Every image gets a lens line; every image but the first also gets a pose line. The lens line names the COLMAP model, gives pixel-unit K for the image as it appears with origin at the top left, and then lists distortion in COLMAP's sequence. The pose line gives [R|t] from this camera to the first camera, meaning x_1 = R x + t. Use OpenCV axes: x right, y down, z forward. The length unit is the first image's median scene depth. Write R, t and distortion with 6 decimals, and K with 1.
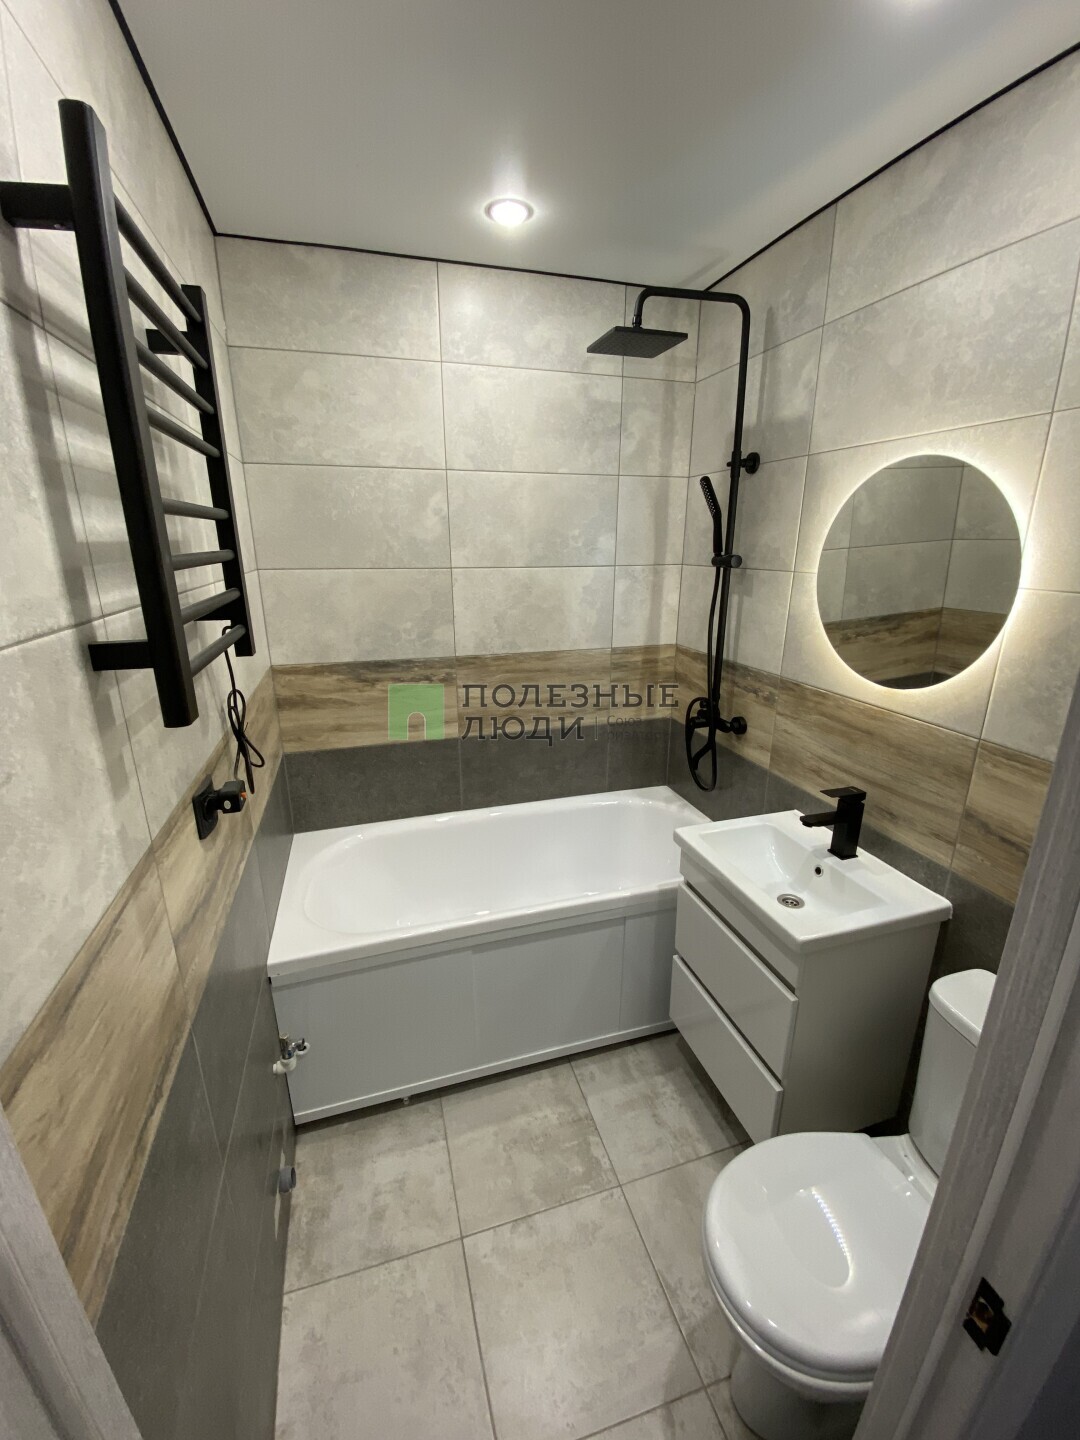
lens RADIAL K [[581.9, 0, 538.3], [0, 581.9, 721.2], [0, 0, 1]] dist [0.031426, -0.027708]
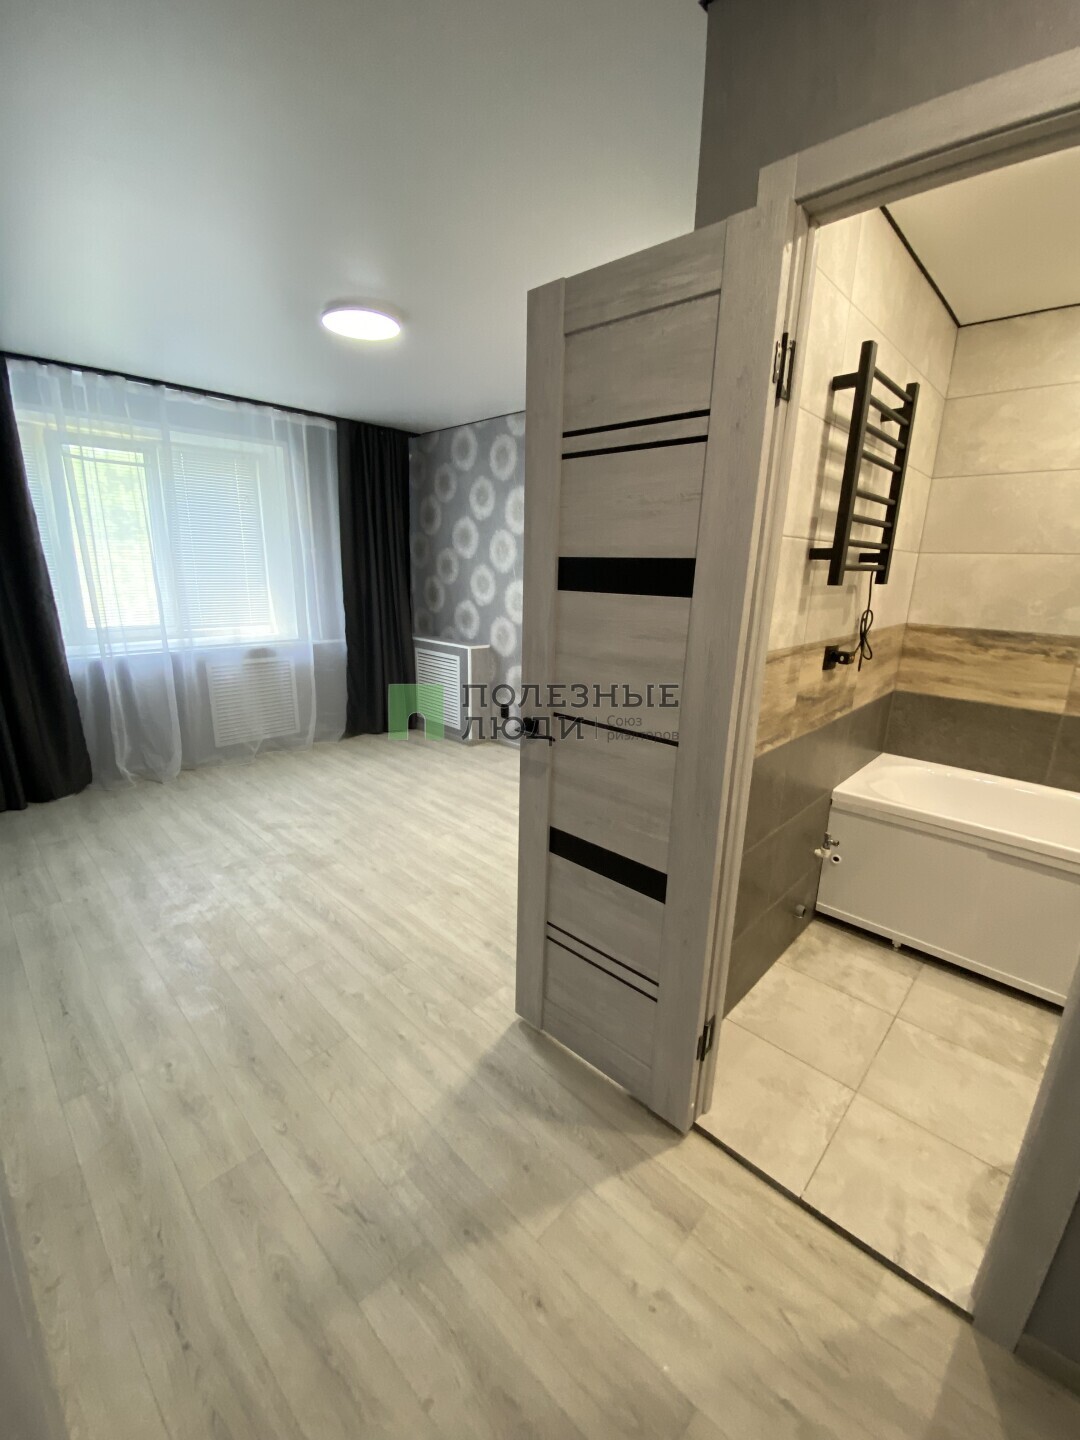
lens RADIAL K [[582.5, 0, 540.0], [0, 582.5, 720.0], [0, 0, 1]] dist [0.028155, -0.026252]
pose [[0.493211, 0.233051, -0.838111, 0.361355], [-0.279680, 0.954776, 0.100906, 0.246655], [0.823725, 0.184635, 0.536086, -0.449161]]
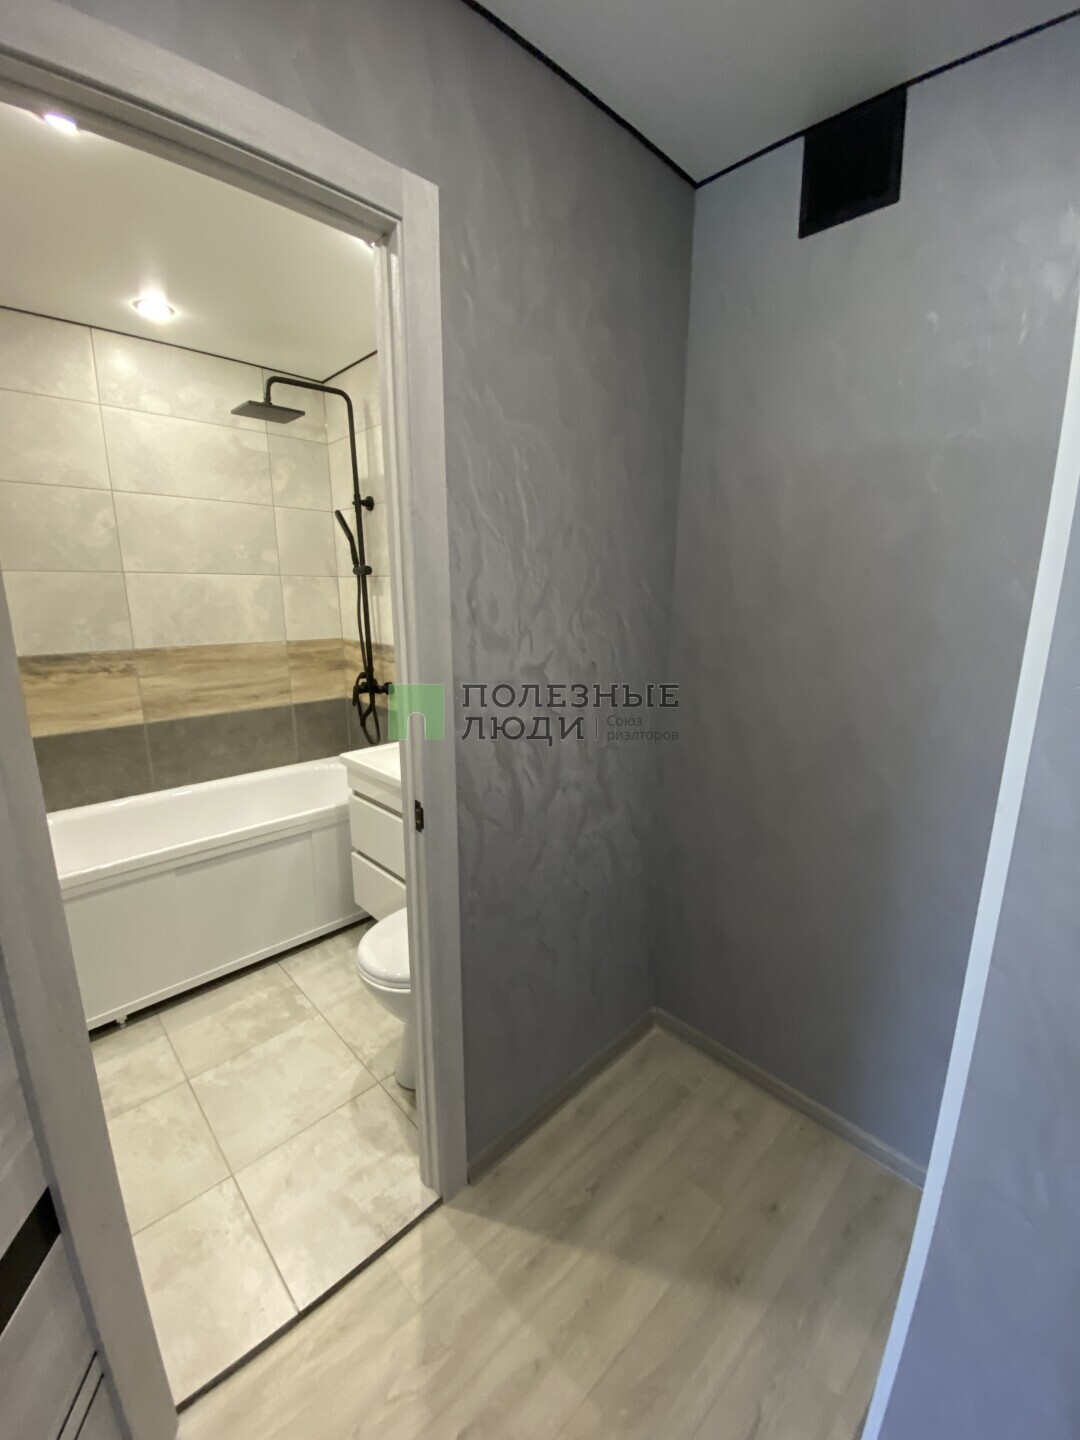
lens RADIAL K [[581.9, 0, 538.3], [0, 581.9, 721.2], [0, 0, 1]] dist [0.031426, -0.027708]
pose [[0.888713, -0.093890, 0.448748, 0.037073], [0.129010, 0.990468, -0.048261, 0.220326], [-0.439939, 0.100783, 0.892354, -0.428395]]
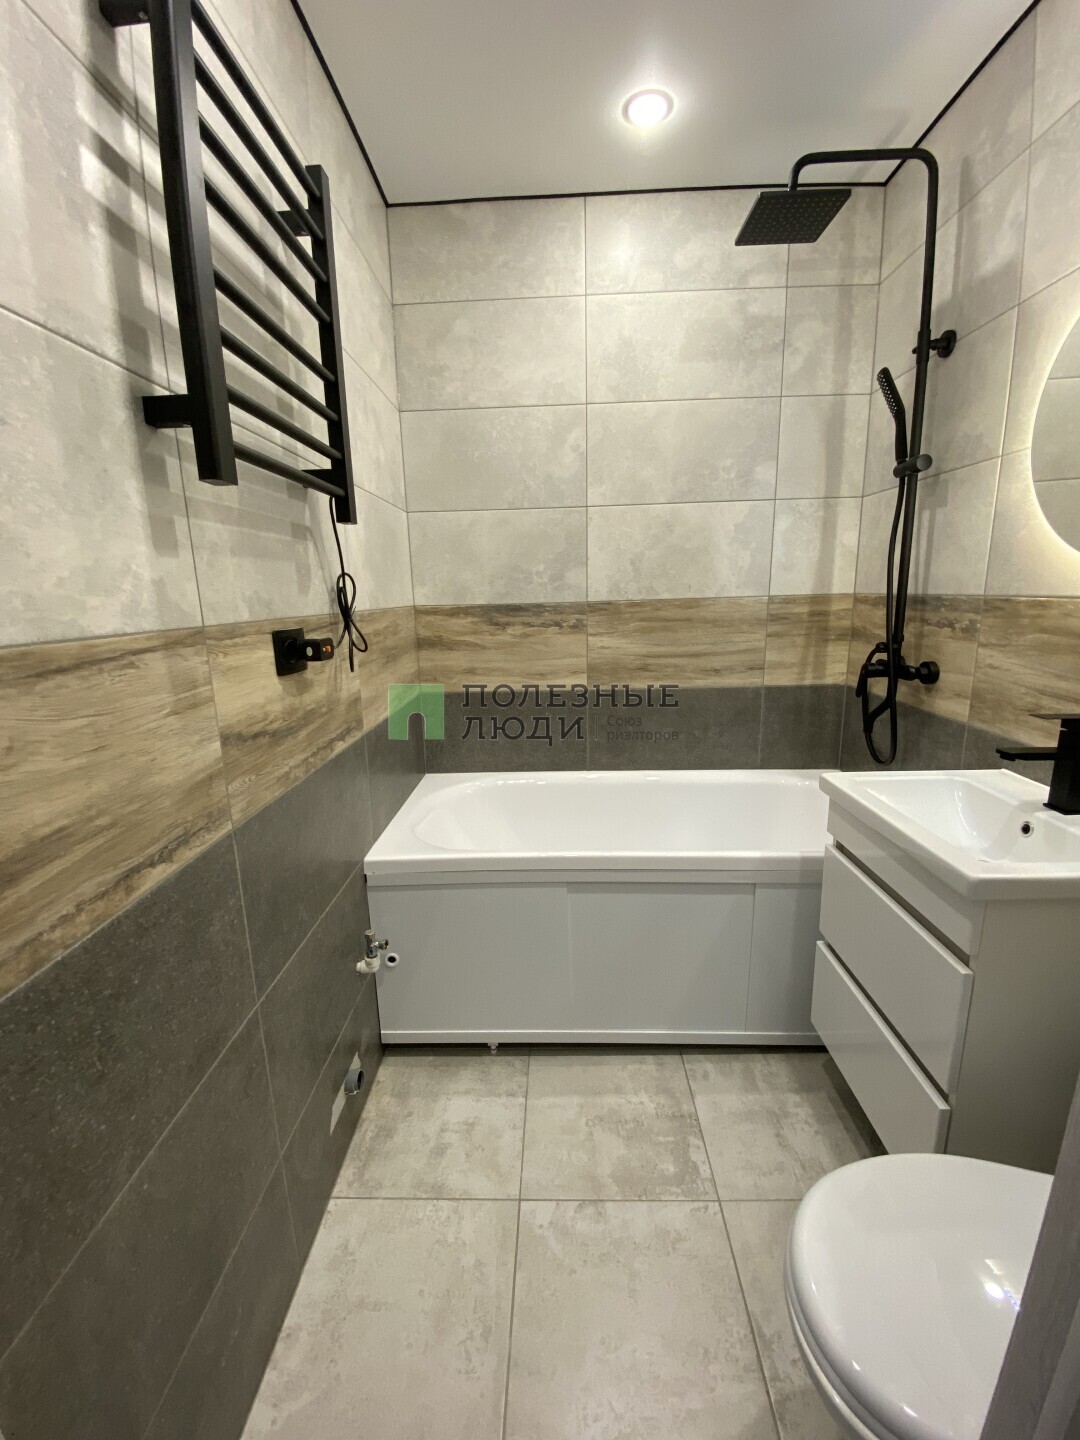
lens RADIAL K [[581.9, 0, 538.3], [0, 581.9, 721.2], [0, 0, 1]] dist [0.031426, -0.027708]
pose [[0.947503, 0.046937, -0.316284, 0.110667], [-0.071526, 0.995214, -0.066580, 0.183917], [0.311646, 0.085707, 0.946325, 0.097846]]
